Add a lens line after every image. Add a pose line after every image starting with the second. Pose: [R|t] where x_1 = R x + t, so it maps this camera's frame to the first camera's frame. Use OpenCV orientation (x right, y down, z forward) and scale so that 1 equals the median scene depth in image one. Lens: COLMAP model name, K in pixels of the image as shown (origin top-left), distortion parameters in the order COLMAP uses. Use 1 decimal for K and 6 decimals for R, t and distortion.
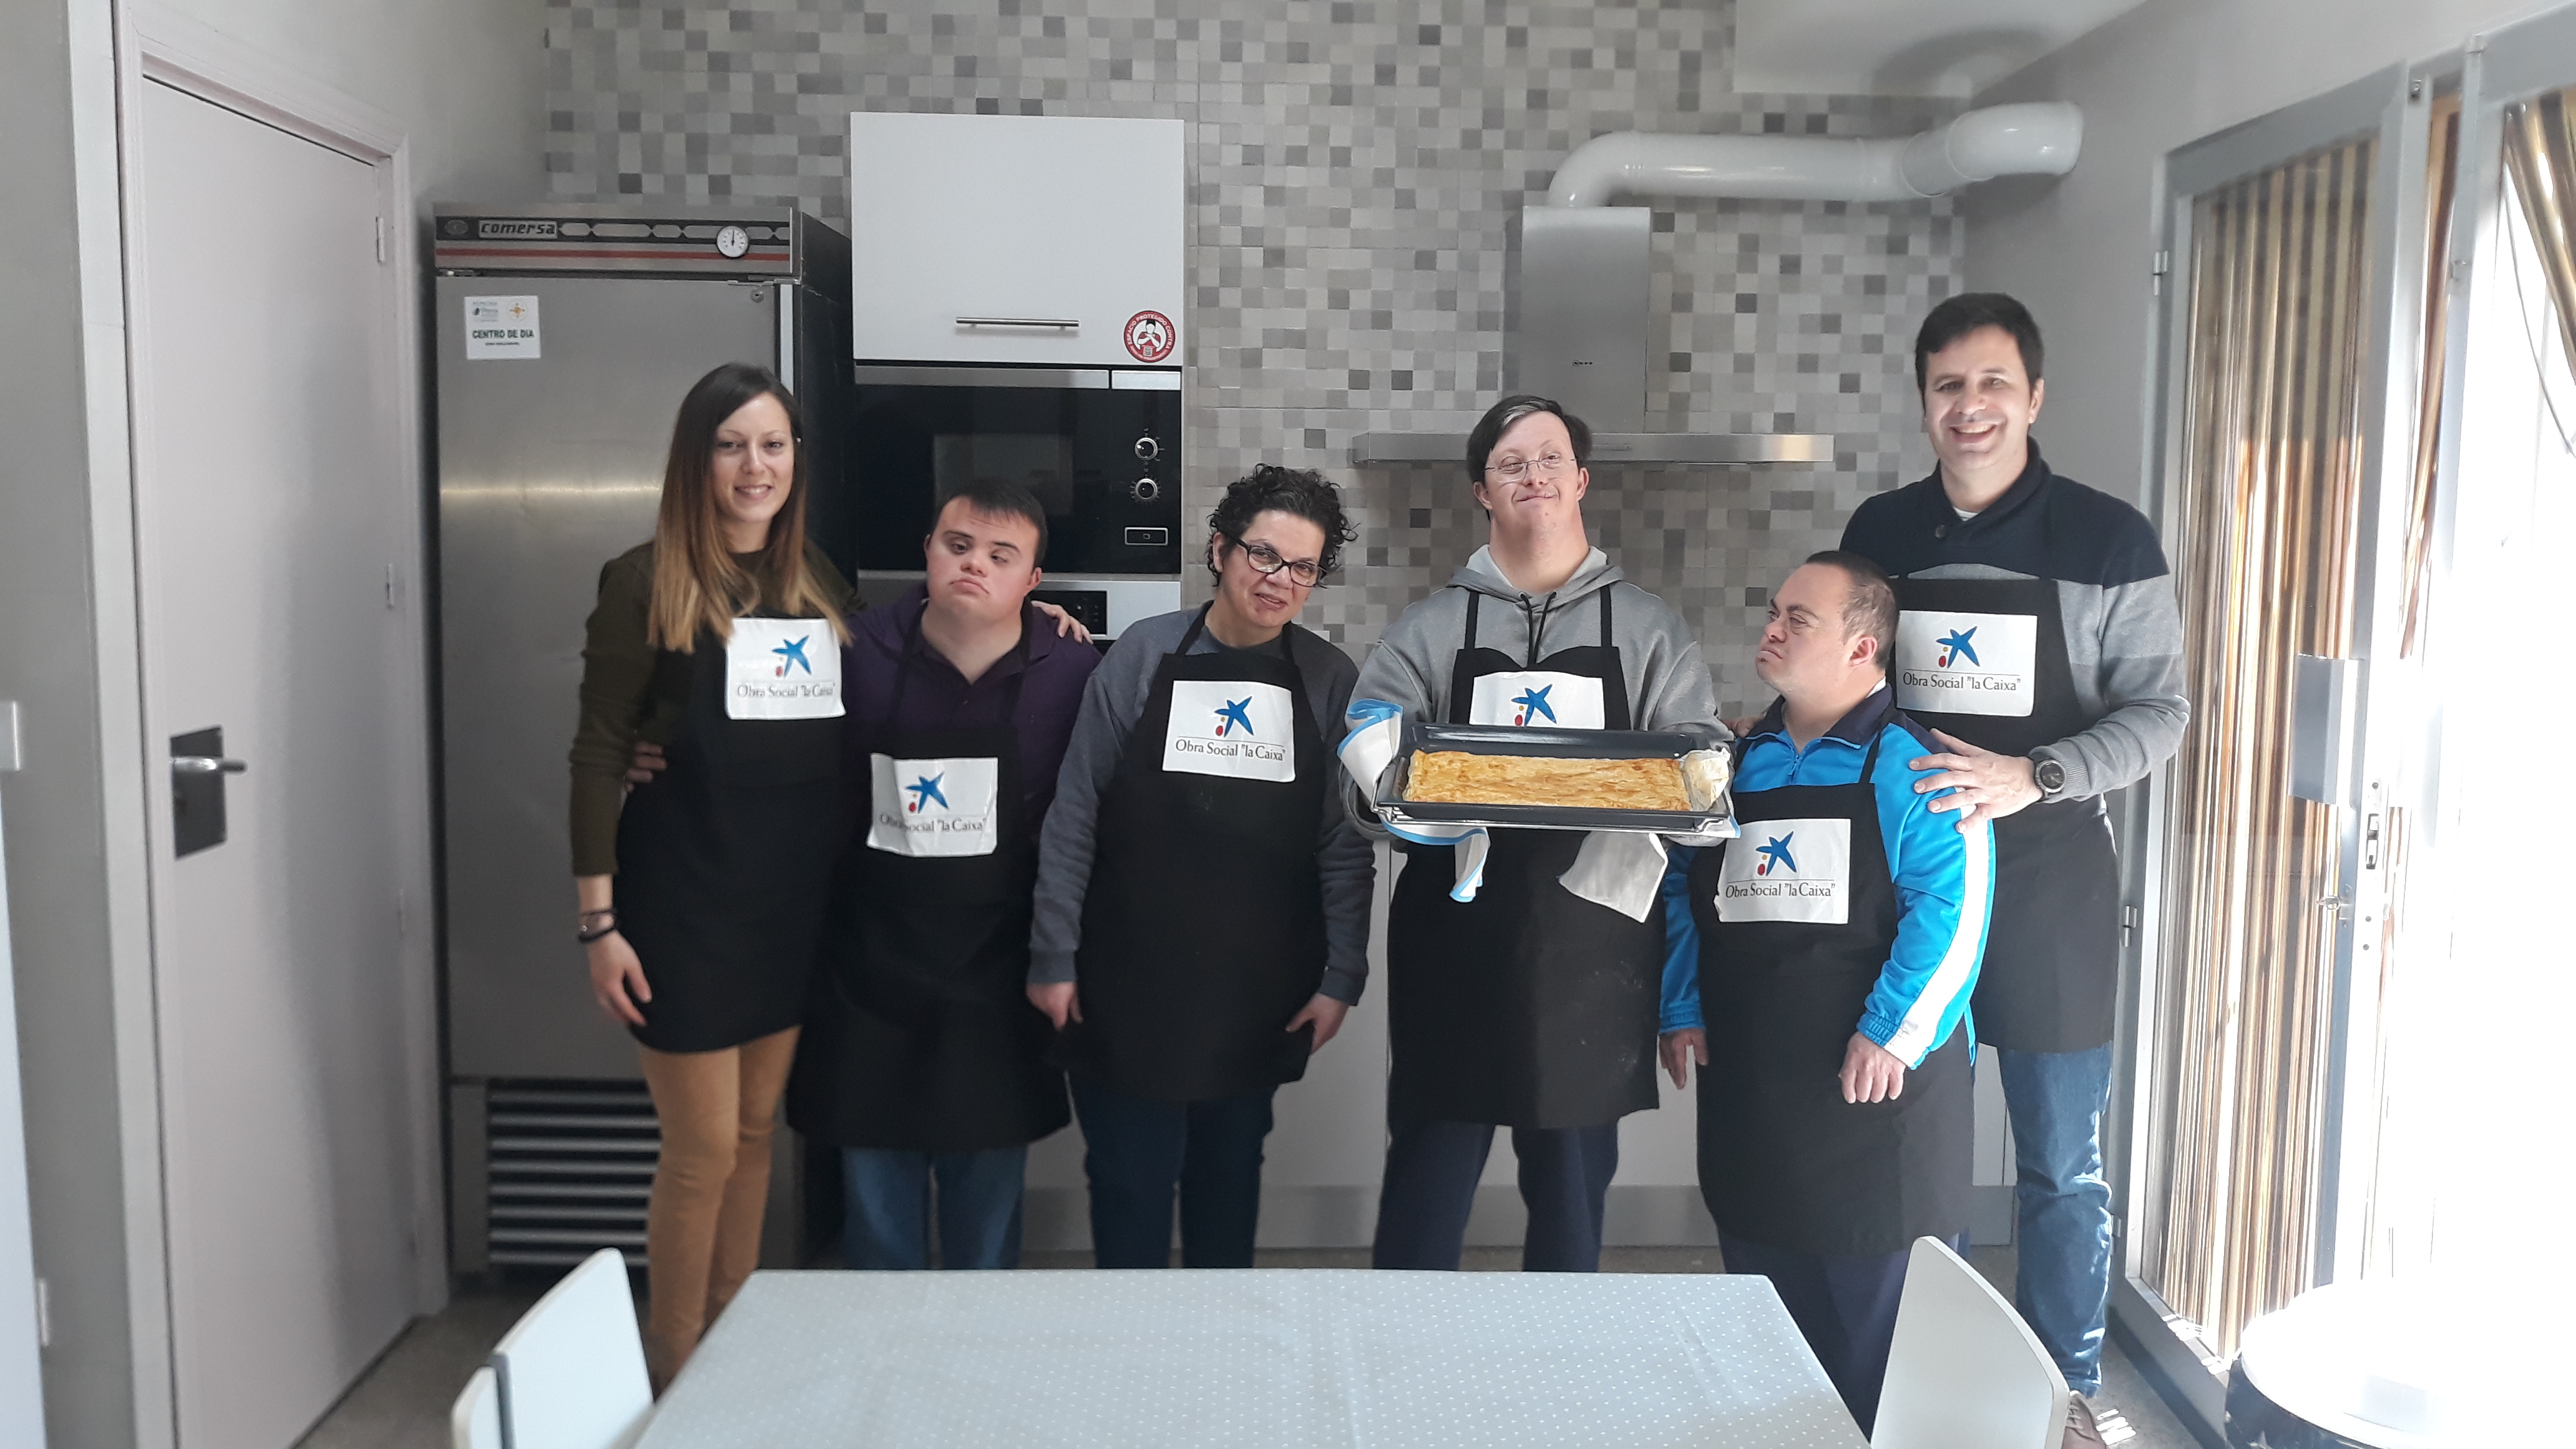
lens RADIAL K [[2141.5, 0, 1286.5], [0, 2141.5, 724.3], [0, 0, 1]] dist [-0.016109, -0.009543]
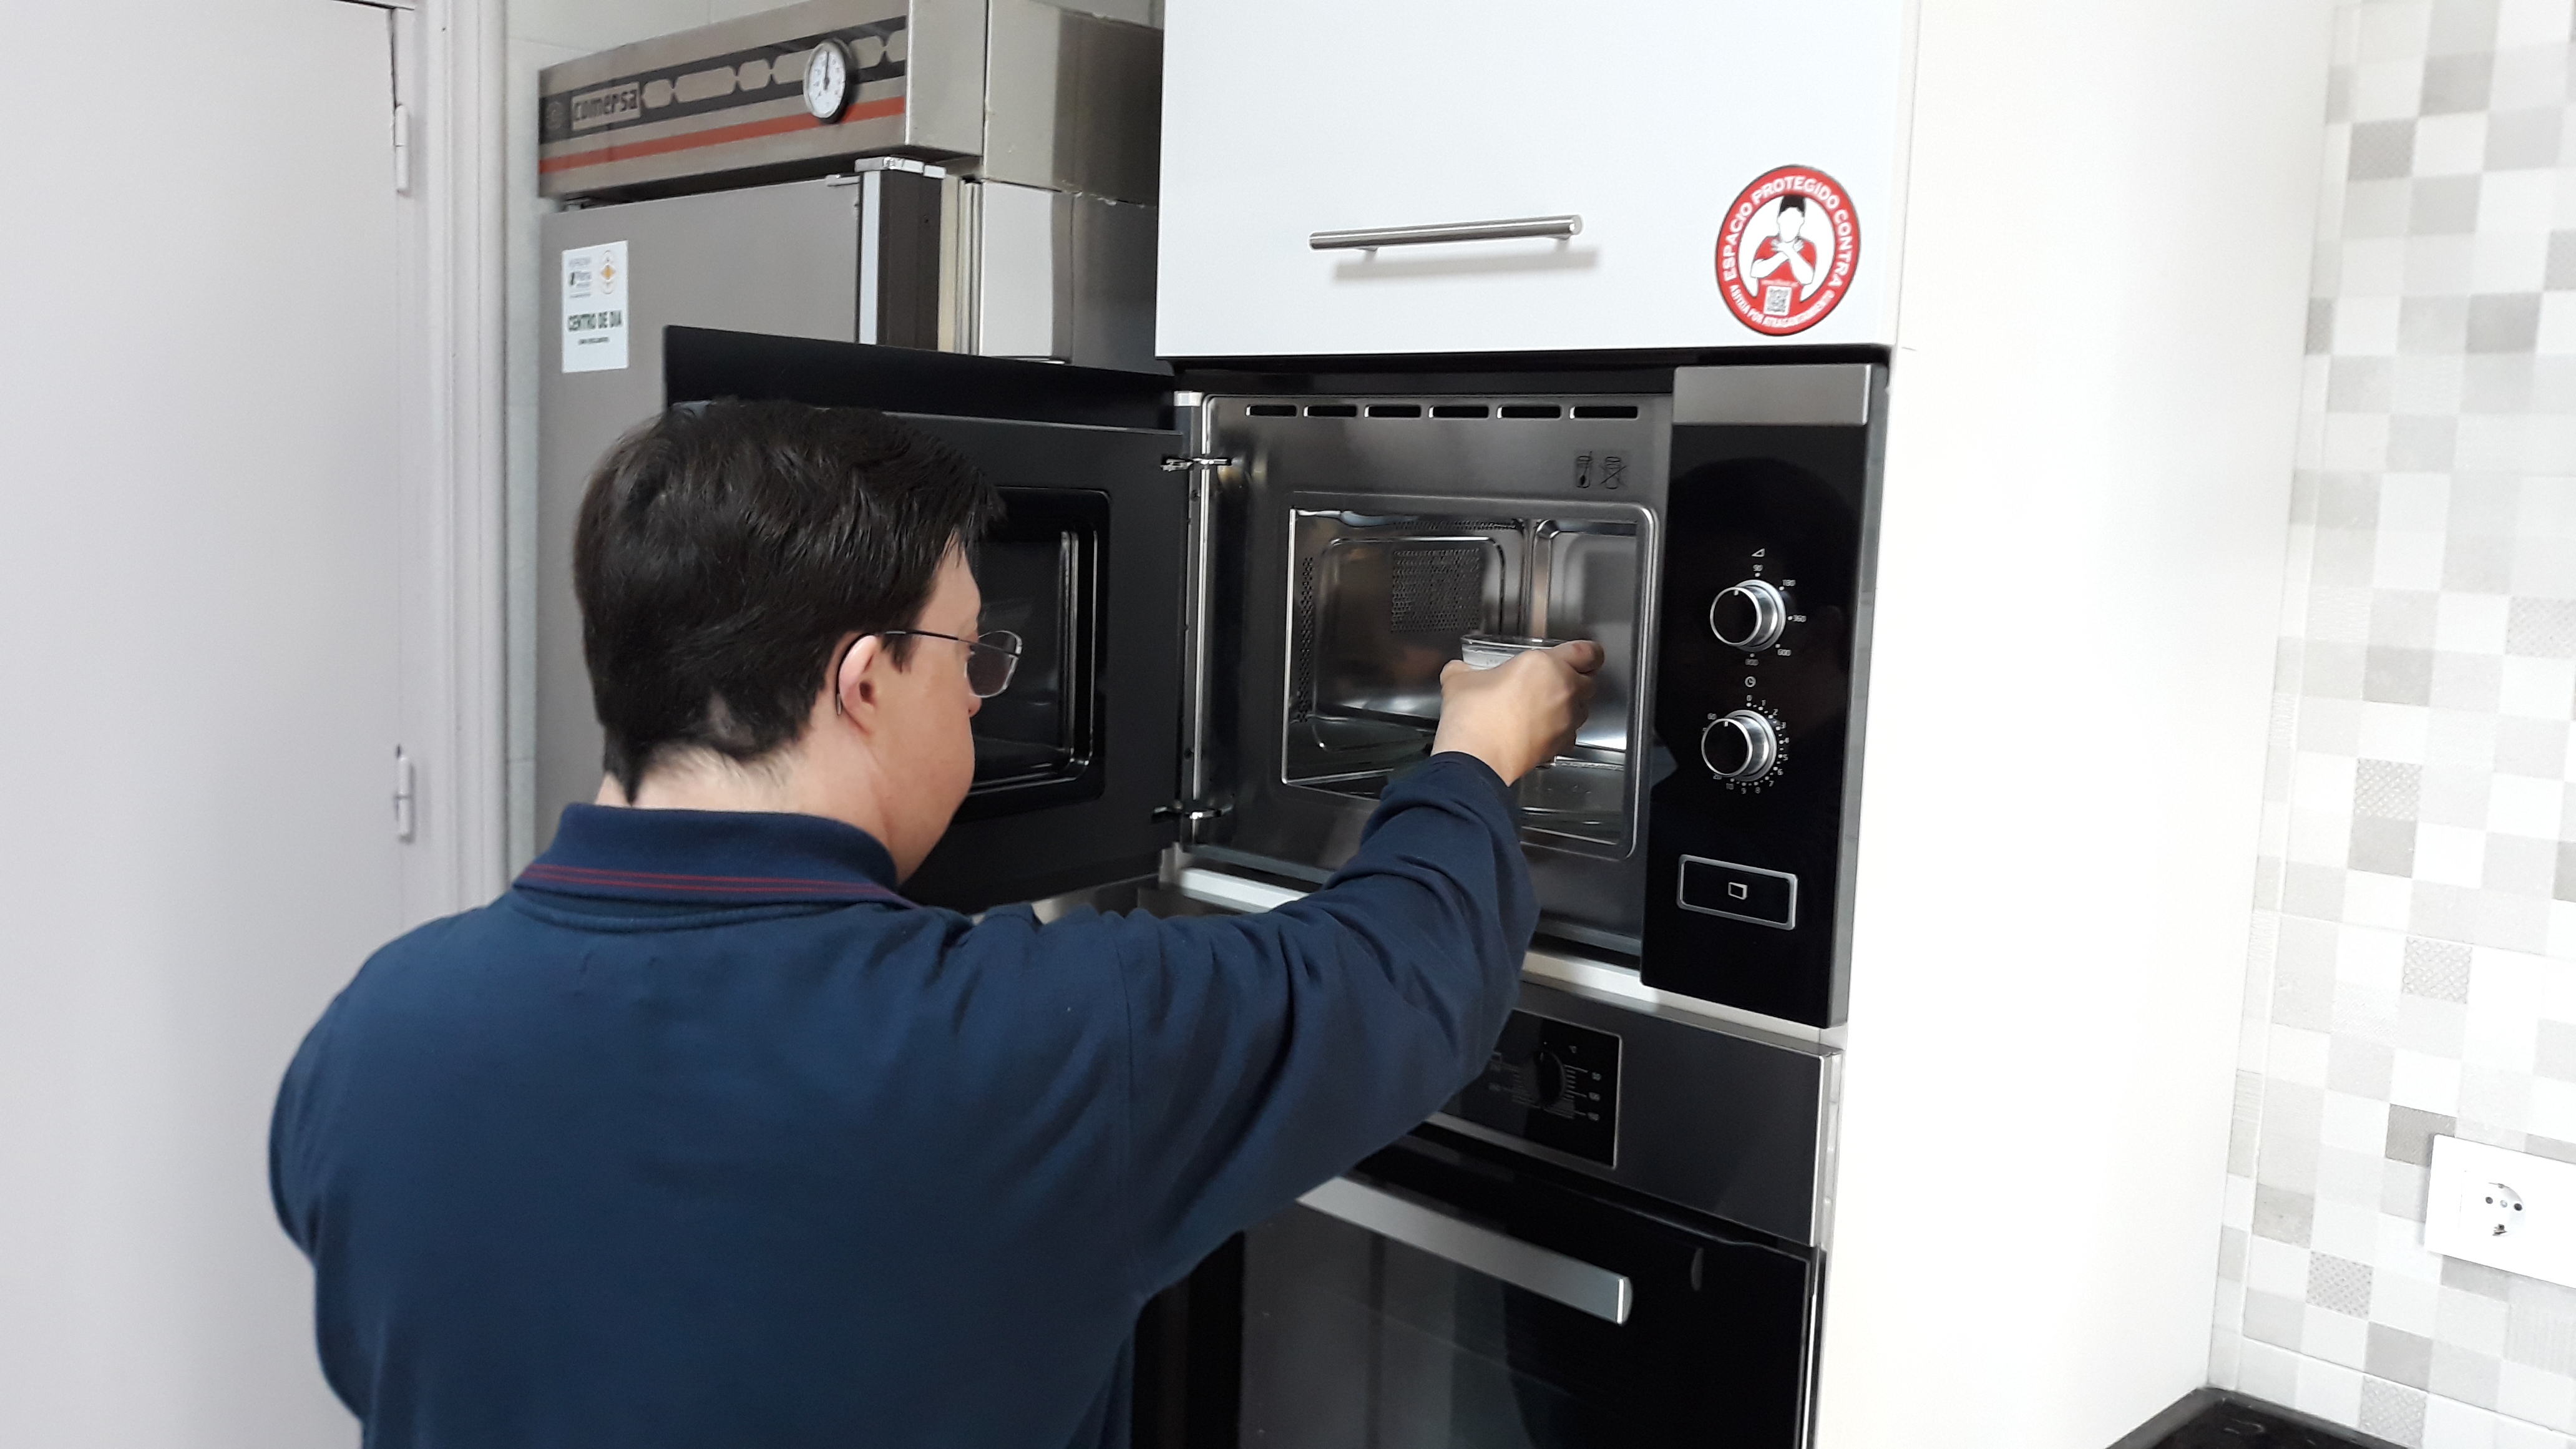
lens RADIAL K [[2141.5, 0, 1287.8], [0, 2141.5, 723.4], [0, 0, 1]] dist [-0.016109, -0.009543]
pose [[0.687977, 0.095352, -0.719441, 0.113812], [-0.102177, 0.994183, 0.034058, -0.117150], [0.718504, 0.050079, 0.693718, 0.740128]]
